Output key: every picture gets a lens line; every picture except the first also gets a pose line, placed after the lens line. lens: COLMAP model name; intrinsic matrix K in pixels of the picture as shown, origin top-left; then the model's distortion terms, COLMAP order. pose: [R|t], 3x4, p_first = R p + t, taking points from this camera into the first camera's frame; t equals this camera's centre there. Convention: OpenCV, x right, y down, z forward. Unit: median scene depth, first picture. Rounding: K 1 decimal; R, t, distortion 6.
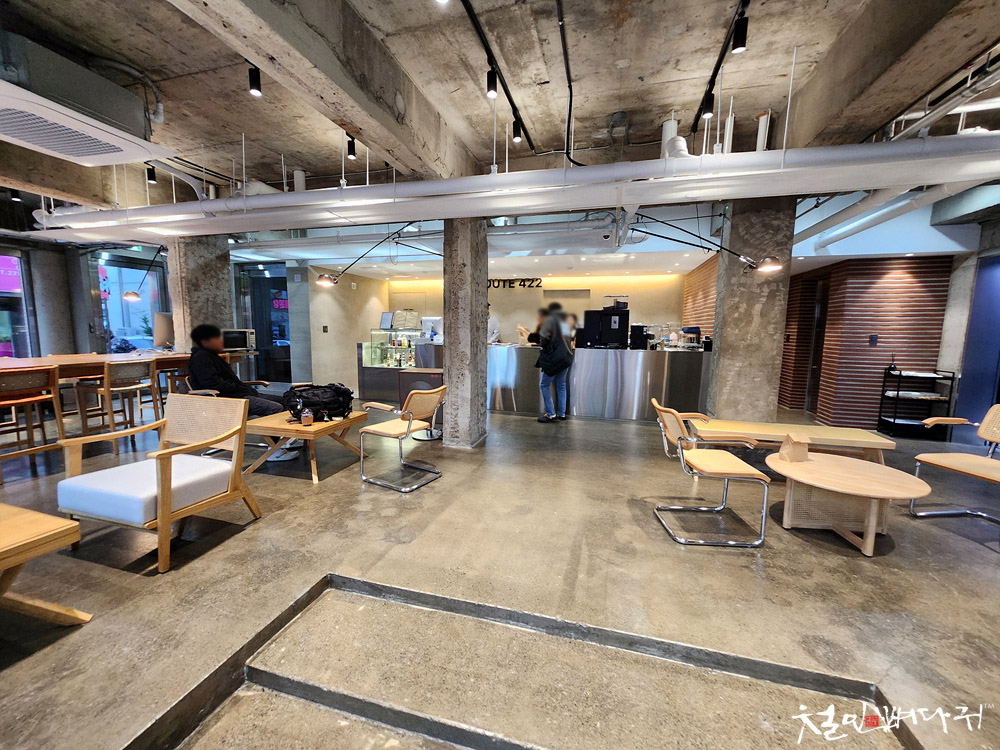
lens RADIAL K [[394.0, 0, 503.2], [0, 394.0, 371.8], [0, 0, 1]] dist [0.000276, 0.000597]
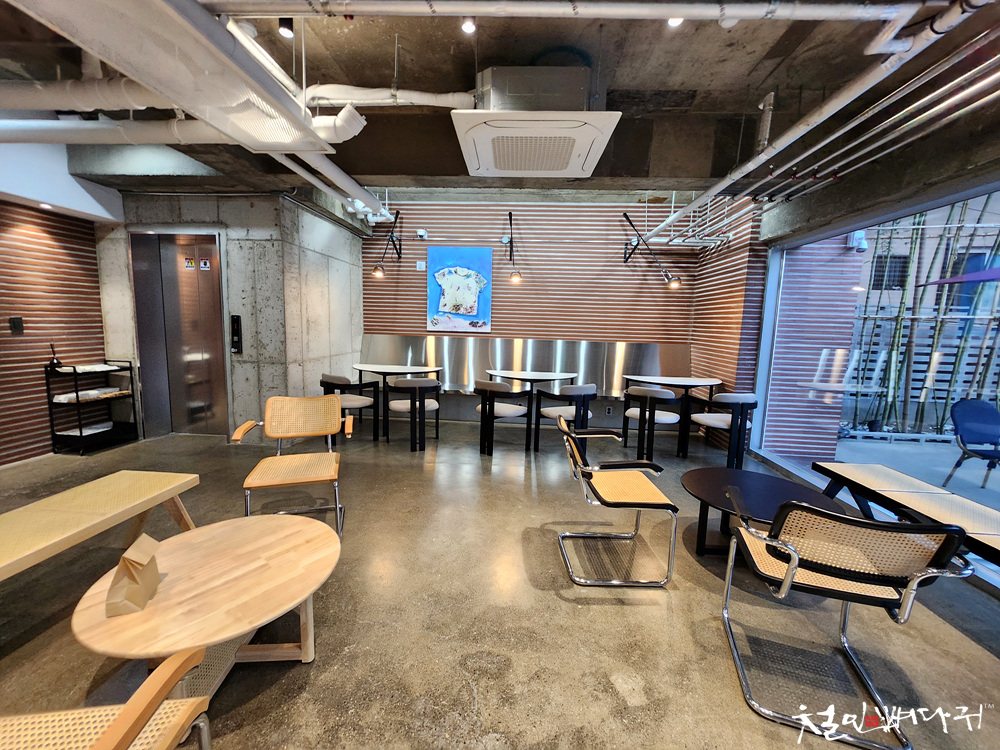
lens RADIAL K [[394.0, 0, 503.2], [0, 394.0, 371.8], [0, 0, 1]] dist [0.000276, 0.000597]
pose [[-0.197612, -0.136603, 0.970716, 0.120319], [0.073517, 0.985389, 0.153634, -0.047051], [-0.977520, 0.101724, -0.184682, 0.339220]]
